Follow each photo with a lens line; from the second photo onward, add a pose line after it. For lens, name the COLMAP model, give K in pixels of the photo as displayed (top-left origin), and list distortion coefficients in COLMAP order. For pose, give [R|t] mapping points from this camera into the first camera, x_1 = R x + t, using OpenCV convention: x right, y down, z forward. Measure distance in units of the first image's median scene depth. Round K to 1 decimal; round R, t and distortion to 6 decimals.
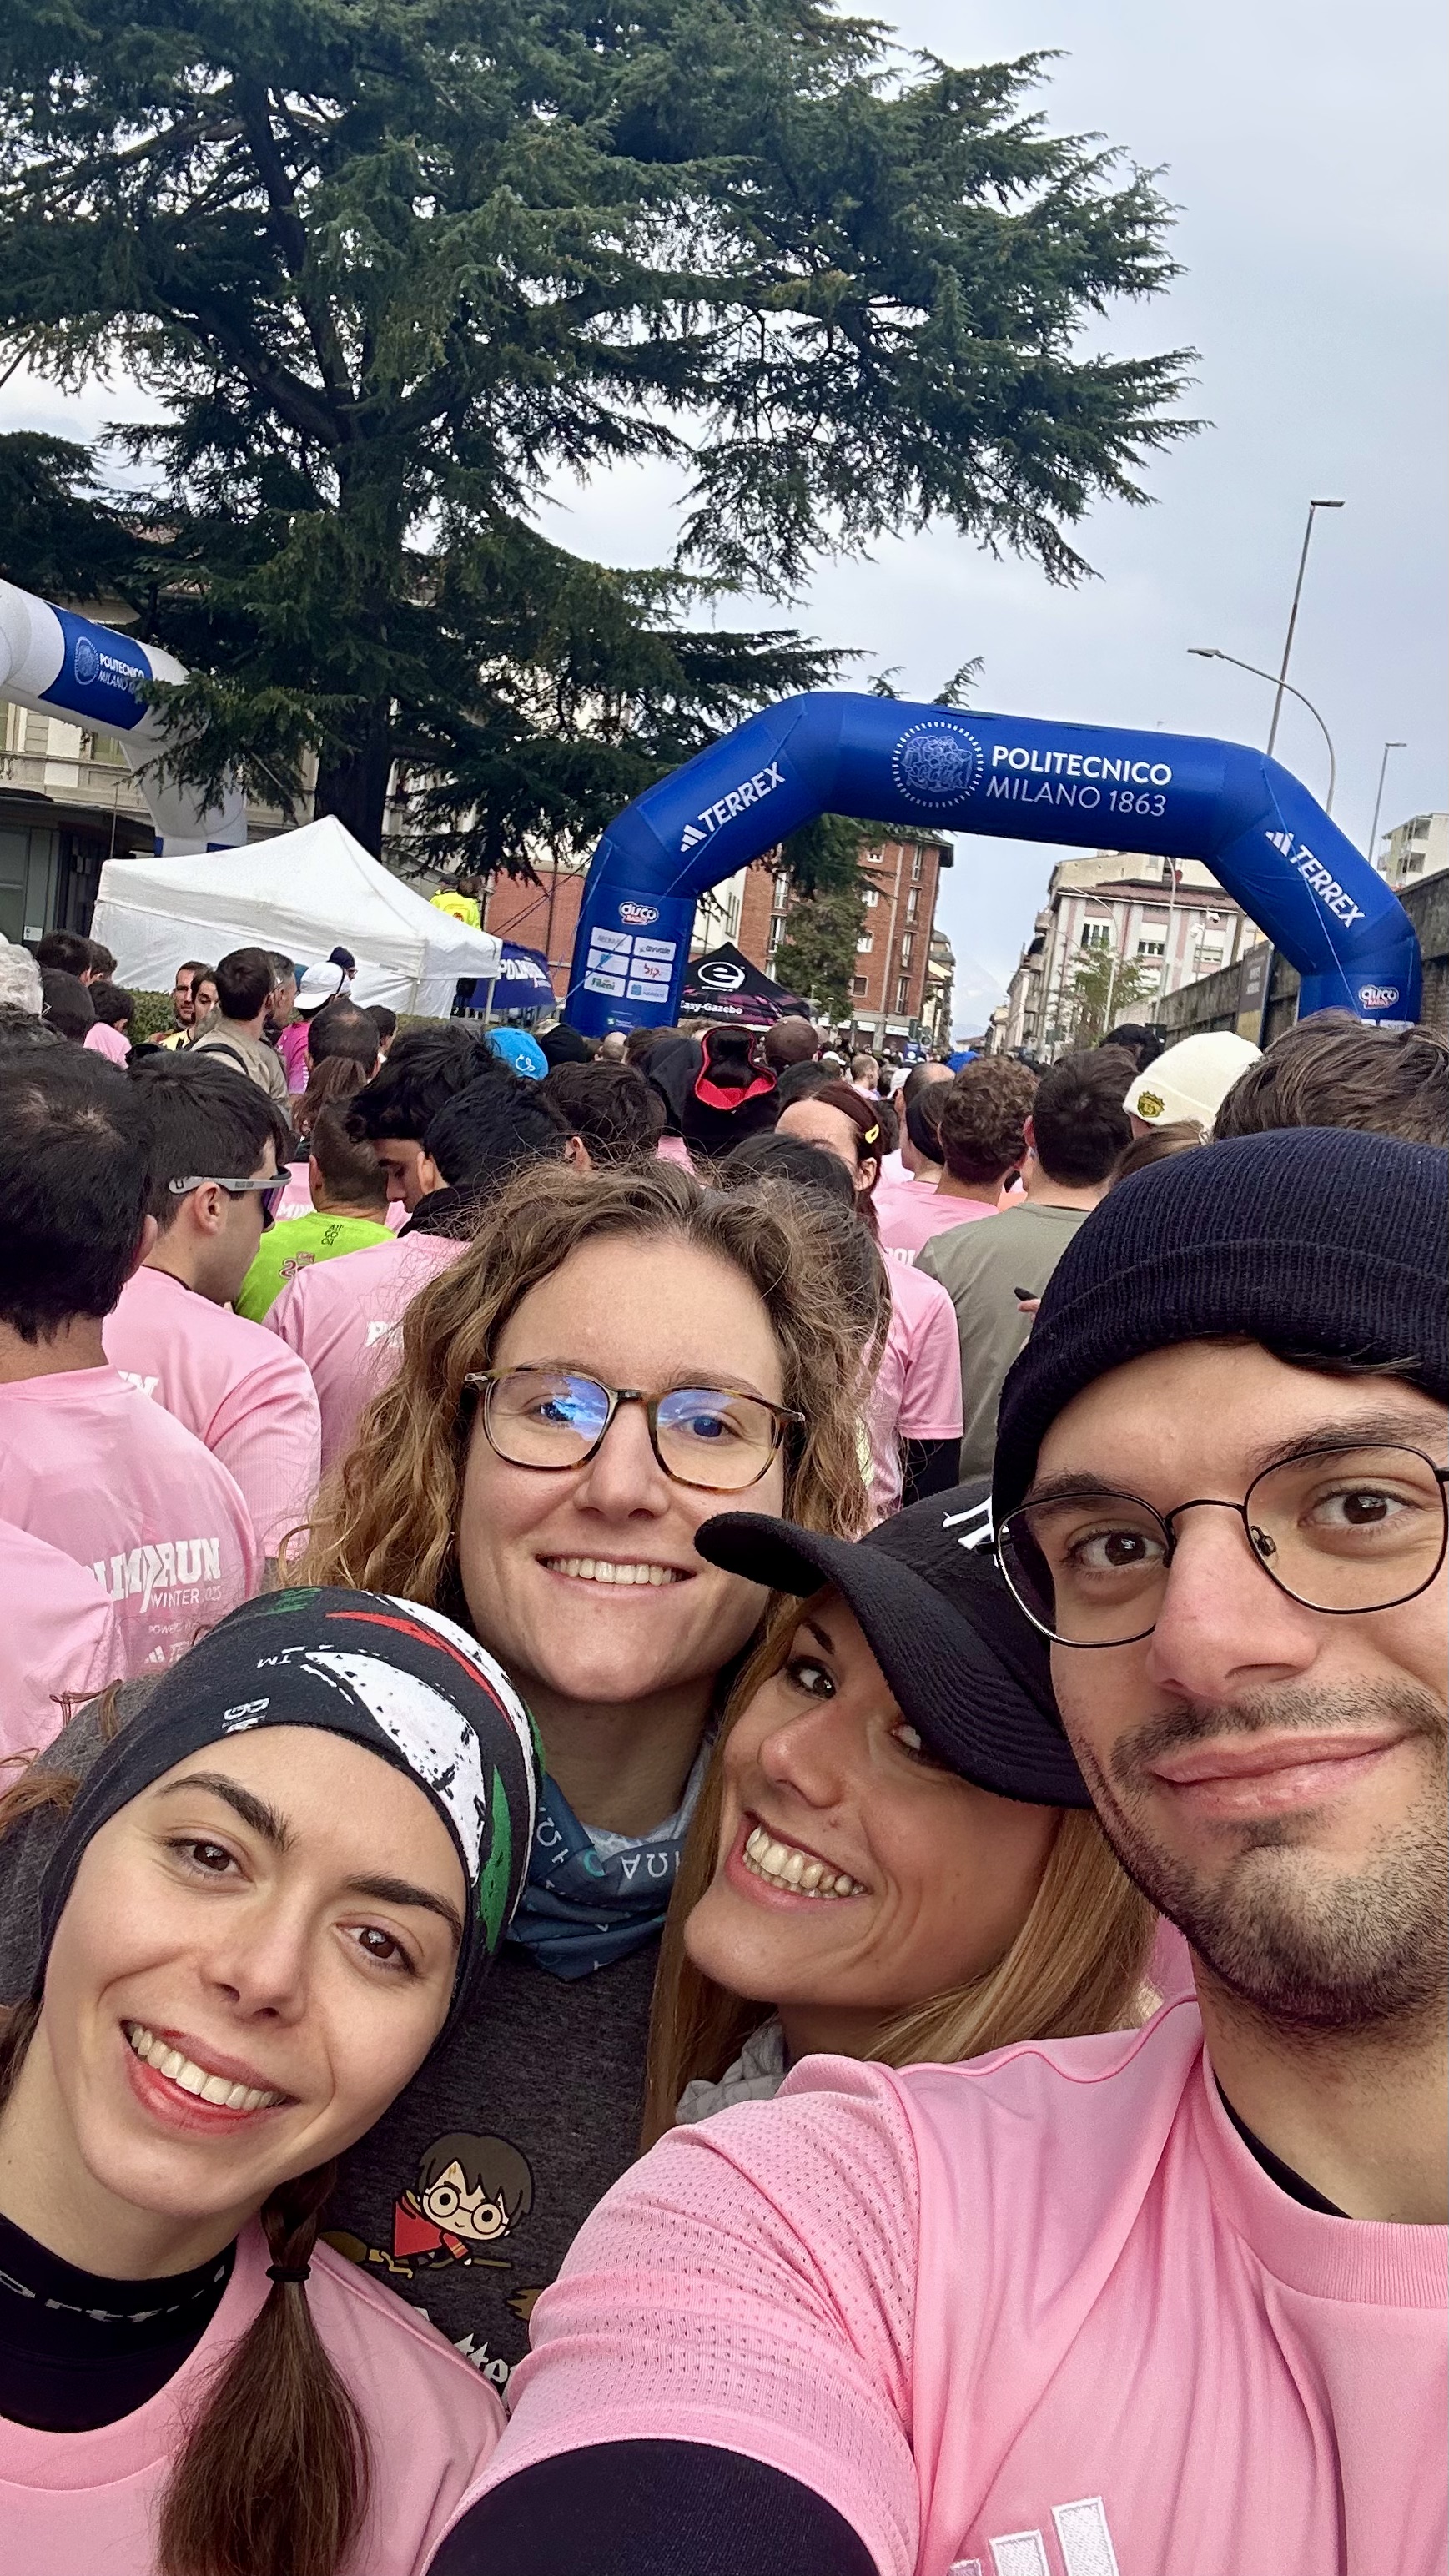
lens RADIAL K [[2083.4, 0, 724.5], [0, 2083.4, 1288.0], [0, 0, 1]] dist [0.115582, -0.287643]
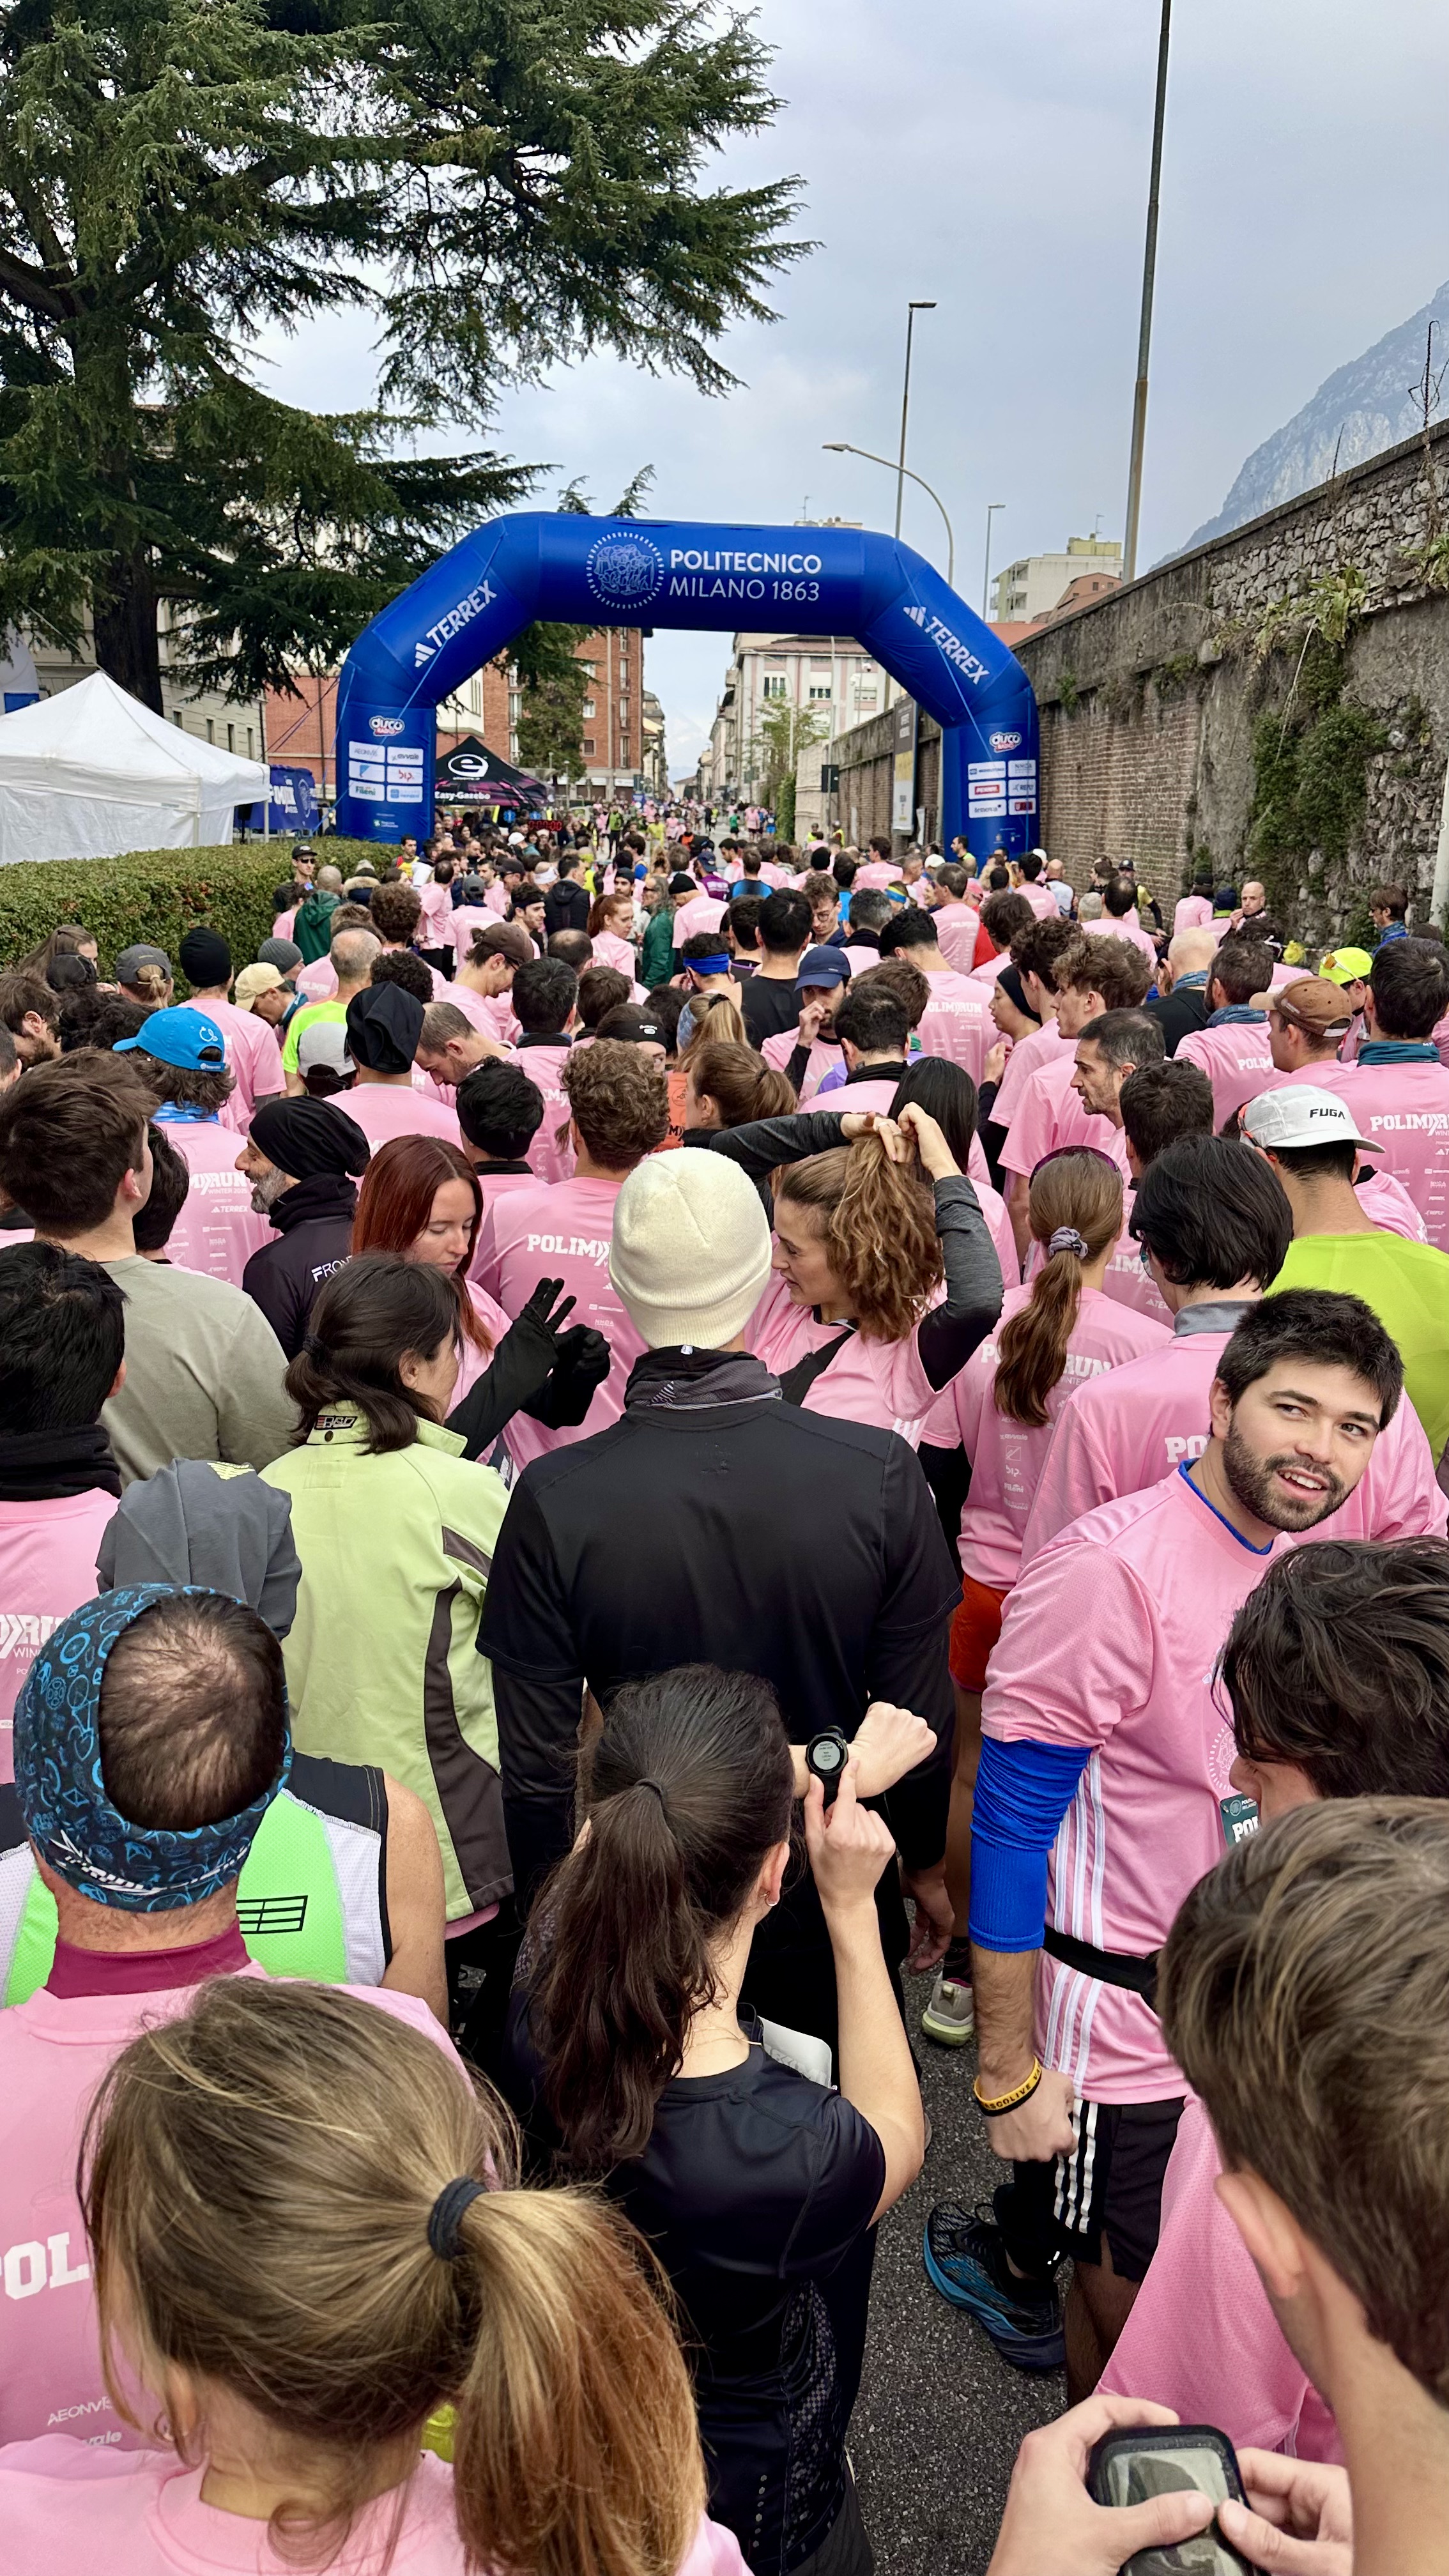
lens RADIAL K [[1848.4, 0, 725.8], [0, 1848.4, 1429.1], [0, 0, 1]] dist [0.008371, -0.043573]
pose [[0.984738, -0.135499, 0.109229, -0.022752], [0.116213, 0.979104, 0.166882, 0.059237], [-0.129559, -0.151642, 0.979908, -0.099301]]
